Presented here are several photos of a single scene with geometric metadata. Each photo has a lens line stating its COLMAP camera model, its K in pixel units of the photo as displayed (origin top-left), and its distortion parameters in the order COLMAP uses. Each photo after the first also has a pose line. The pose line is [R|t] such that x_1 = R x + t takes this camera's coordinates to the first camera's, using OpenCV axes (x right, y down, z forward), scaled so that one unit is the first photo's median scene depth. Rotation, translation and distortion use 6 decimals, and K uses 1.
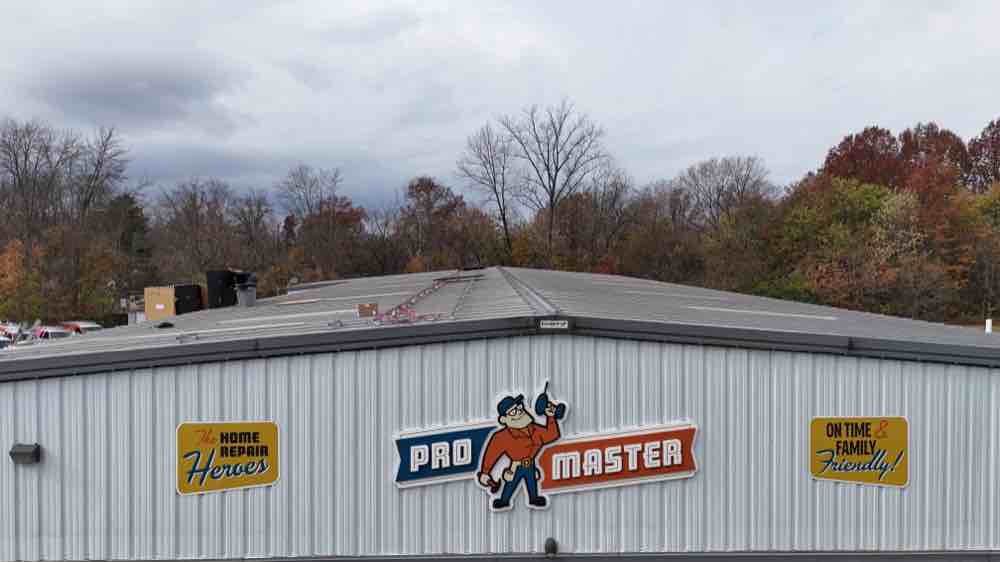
lens RADIAL K [[733.6, 0, 500.0], [0, 733.6, 281.0], [0, 0, 1]] dist [0.075841, -0.065791]
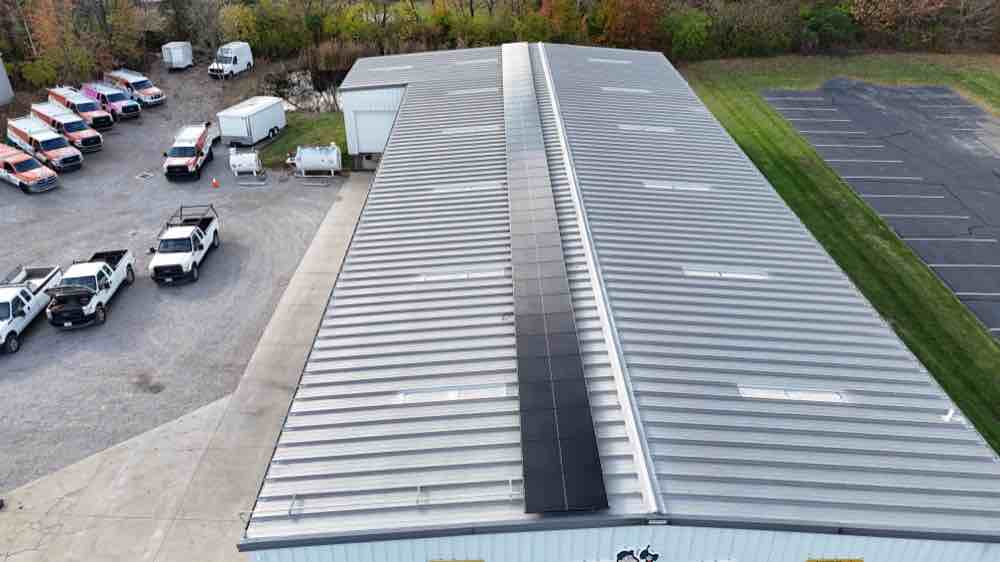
lens RADIAL K [[733.6, 0, 500.0], [0, 733.6, 281.0], [0, 0, 1]] dist [0.075841, -0.065791]
pose [[0.999928, 0.009803, -0.006877, -0.261336], [-0.005362, 0.880077, 0.474801, -1.158704], [0.010706, -0.474730, 0.880066, -0.177071]]
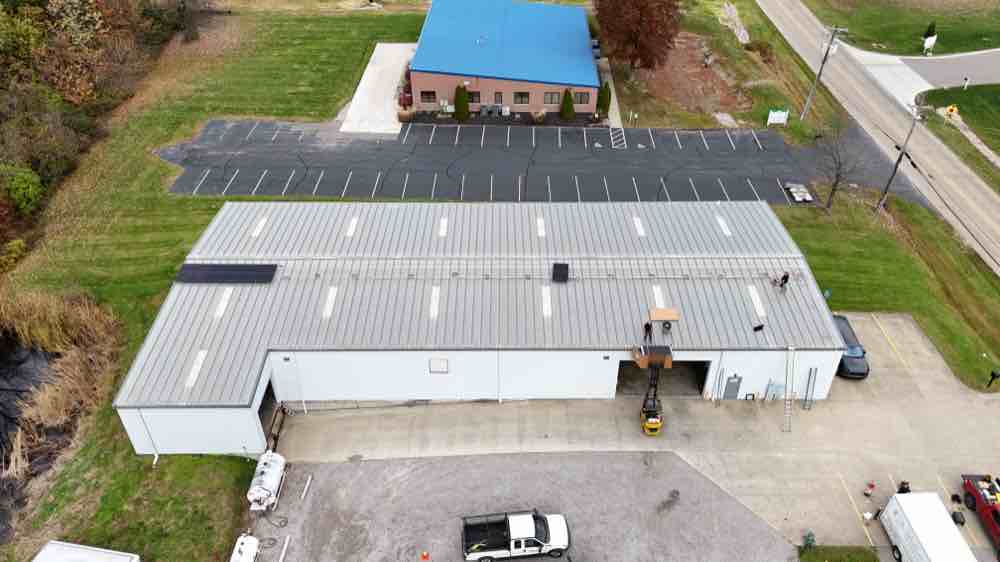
lens RADIAL K [[733.6, 0, 500.0], [0, 733.6, 281.0], [0, 0, 1]] dist [0.075841, -0.065791]
pose [[0.020144, -0.602381, 0.797955, -4.415260], [0.036090, 0.798034, 0.601530, -3.147678], [-0.999146, 0.016681, 0.037815, 3.012565]]
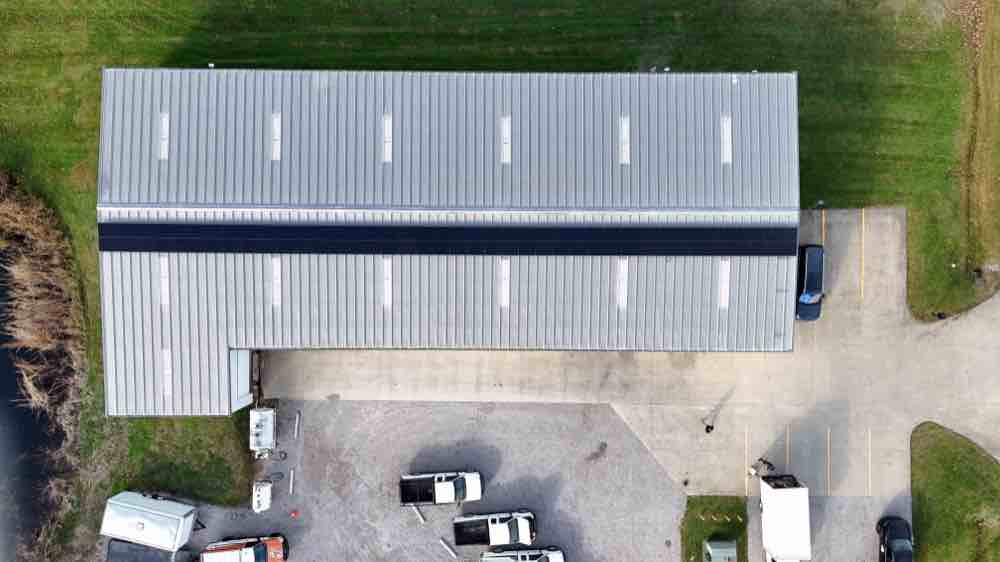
lens RADIAL K [[733.6, 0, 500.0], [0, 733.6, 281.0], [0, 0, 1]] dist [0.075841, -0.065791]
pose [[0.025211, -0.999660, -0.006681, -0.389754], [0.034526, -0.005809, 0.999387, -4.801416], [-0.999086, -0.025426, 0.034368, 2.749375]]
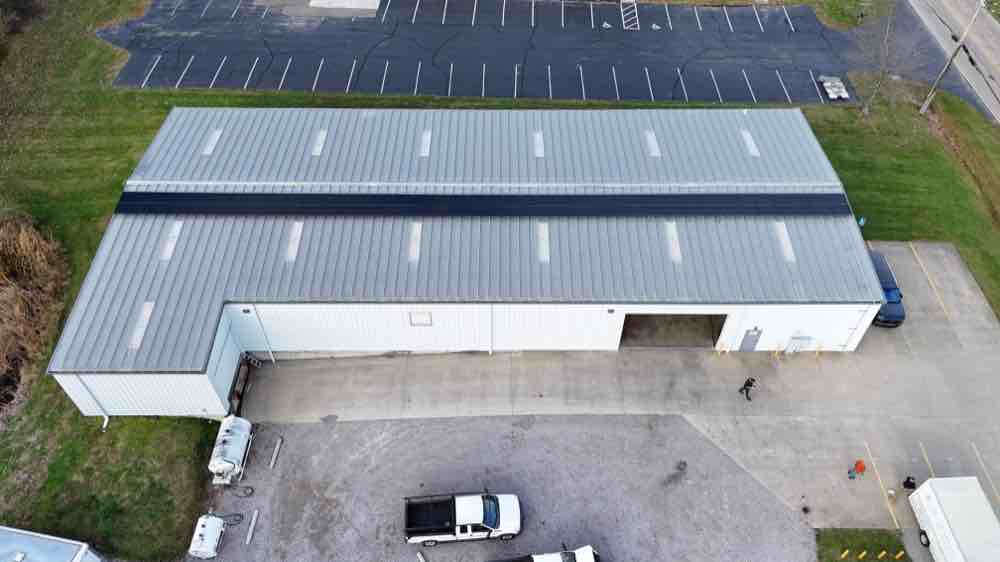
lens RADIAL K [[733.6, 0, 500.0], [0, 733.6, 281.0], [0, 0, 1]] dist [0.075841, -0.065791]
pose [[0.020146, -0.745515, 0.666185, -3.568311], [0.031697, 0.666461, 0.744866, -3.114900], [-0.999294, 0.006110, 0.037057, 2.986351]]
